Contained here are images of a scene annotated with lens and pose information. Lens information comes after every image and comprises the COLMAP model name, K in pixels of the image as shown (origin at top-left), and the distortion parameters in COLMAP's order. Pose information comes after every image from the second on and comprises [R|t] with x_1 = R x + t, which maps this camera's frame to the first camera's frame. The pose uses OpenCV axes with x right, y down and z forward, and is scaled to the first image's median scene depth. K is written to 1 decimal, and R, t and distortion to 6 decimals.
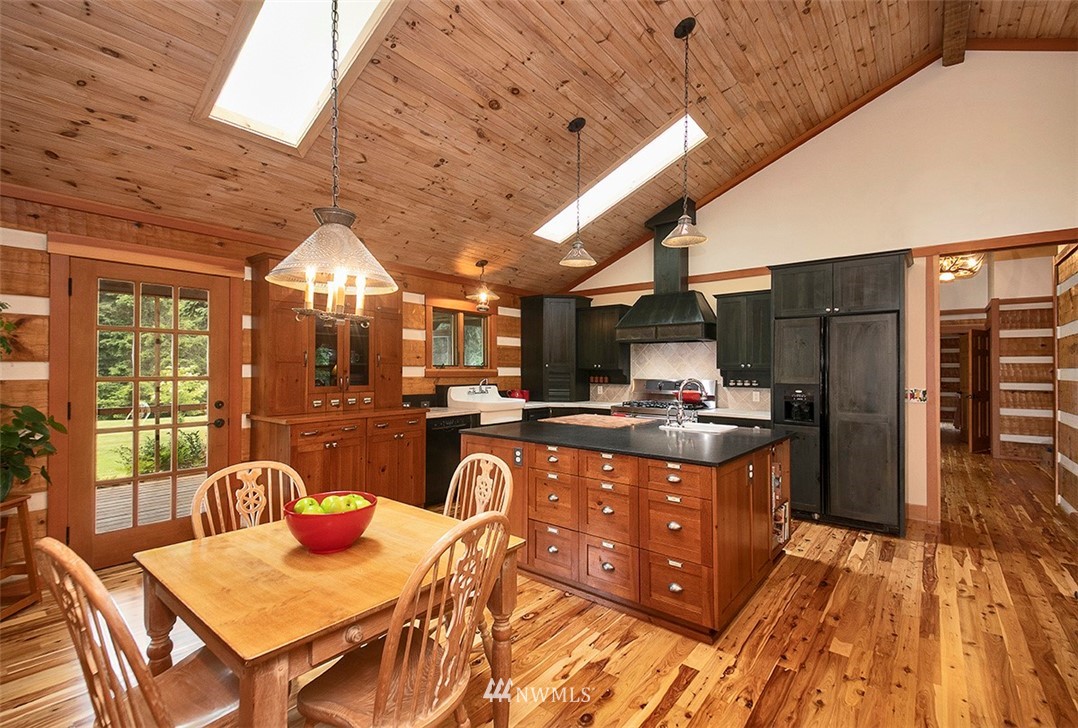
lens RADIAL K [[482.8, 0, 535.3], [0, 482.8, 357.4], [0, 0, 1]] dist [0.001077, 0.000110]
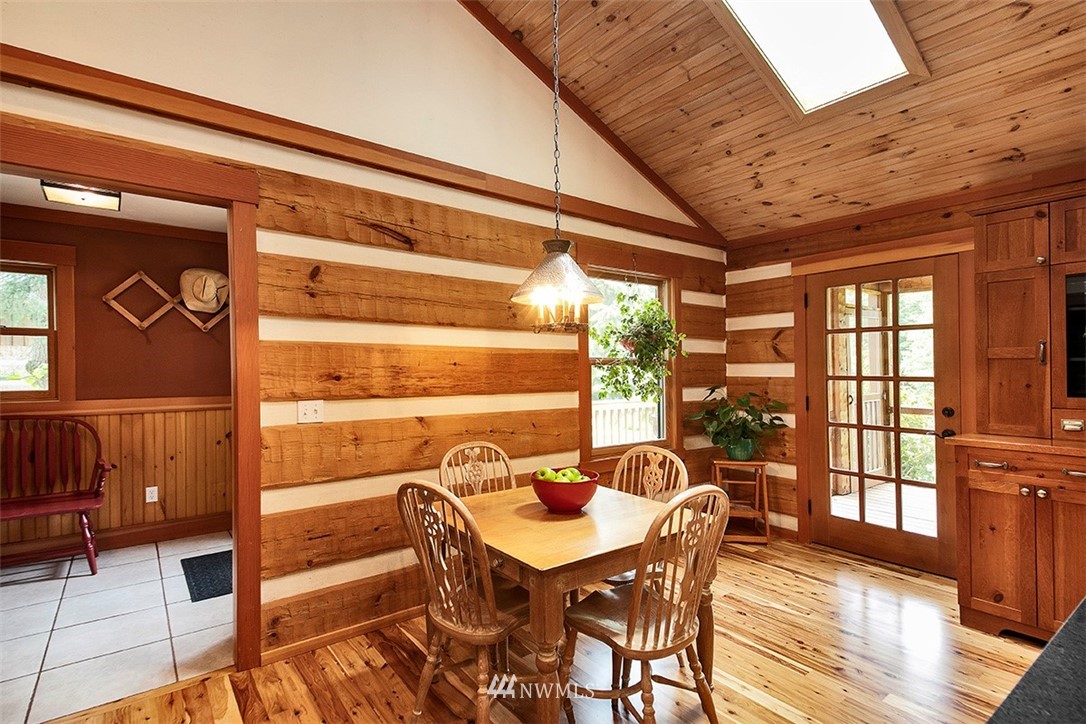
lens RADIAL K [[544.6, 0, 542.4], [0, 544.6, 370.7], [0, 0, 1]] dist [0.003831, -0.000025]
pose [[-0.264296, 0.002158, -0.964439, 0.474636], [0.022735, 0.999734, -0.003994, 0.017554], [0.964173, -0.022982, -0.264275, 0.663744]]
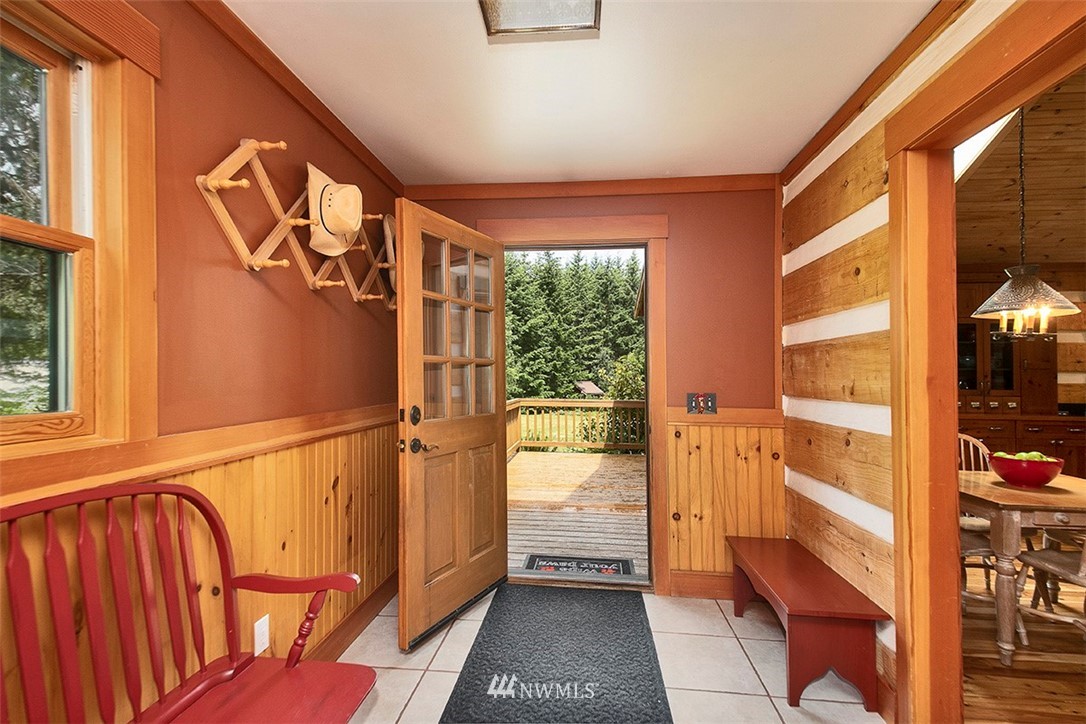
lens RADIAL K [[527.8, 0, 538.8], [0, 527.8, 361.1], [0, 0, 1]] dist [0.001270, 0.000303]
pose [[0.532691, -0.010774, -0.846242, 0.083359], [0.006175, 0.999942, -0.008844, -0.000109], [0.846288, -0.000514, 0.532726, -0.565852]]
